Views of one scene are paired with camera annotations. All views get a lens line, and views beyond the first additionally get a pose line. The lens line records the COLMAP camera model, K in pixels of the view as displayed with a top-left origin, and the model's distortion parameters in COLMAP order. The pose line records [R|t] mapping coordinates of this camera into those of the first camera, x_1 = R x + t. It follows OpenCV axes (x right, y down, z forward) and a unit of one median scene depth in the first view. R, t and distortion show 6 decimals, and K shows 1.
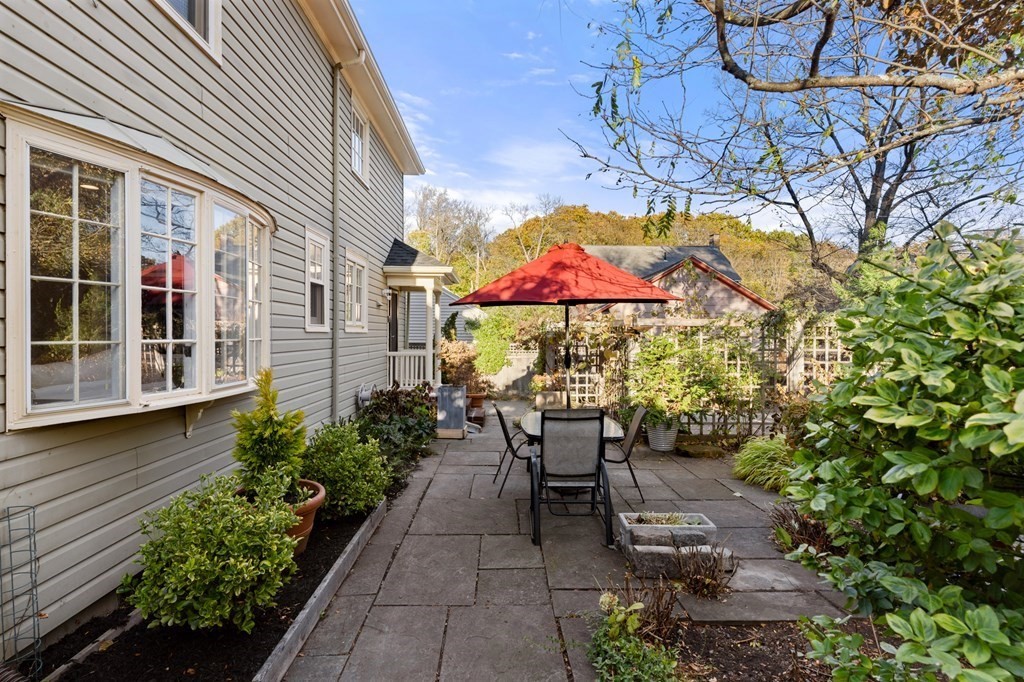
lens RADIAL K [[509.9, 0, 509.5], [0, 509.9, 334.9], [0, 0, 1]] dist [0.002124, 0.000295]
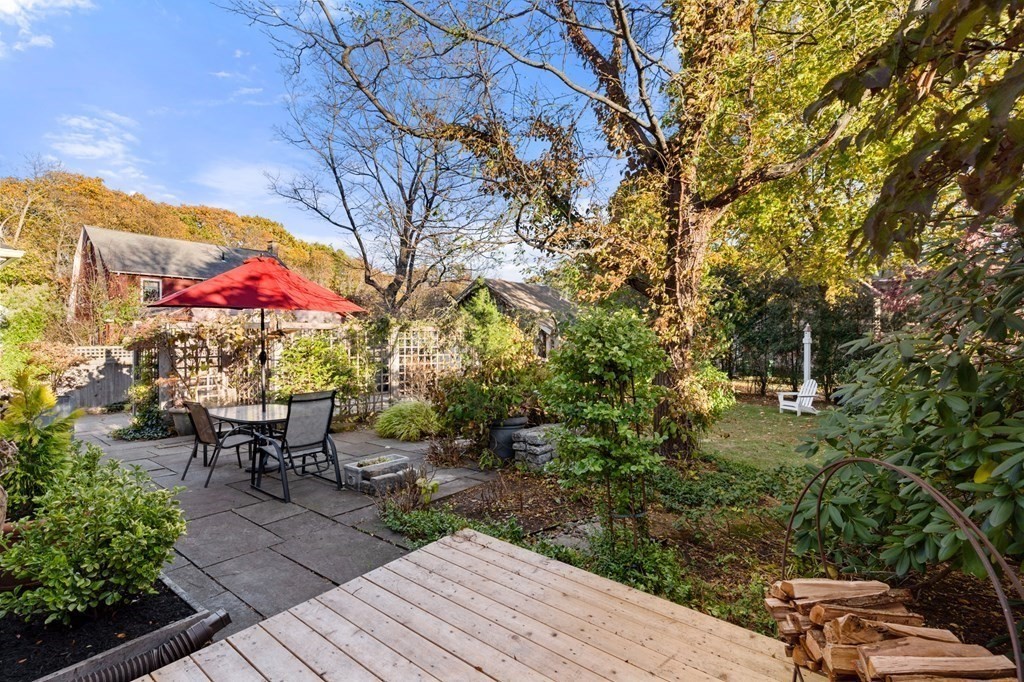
lens RADIAL K [[495.7, 0, 509.4], [0, 495.7, 340.6], [0, 0, 1]] dist [0.001786, 0.000236]
pose [[0.639857, -0.006325, 0.768468, -0.274695], [0.001200, 0.999973, 0.007231, 0.001725], [-0.768493, -0.003704, 0.639847, -0.105381]]
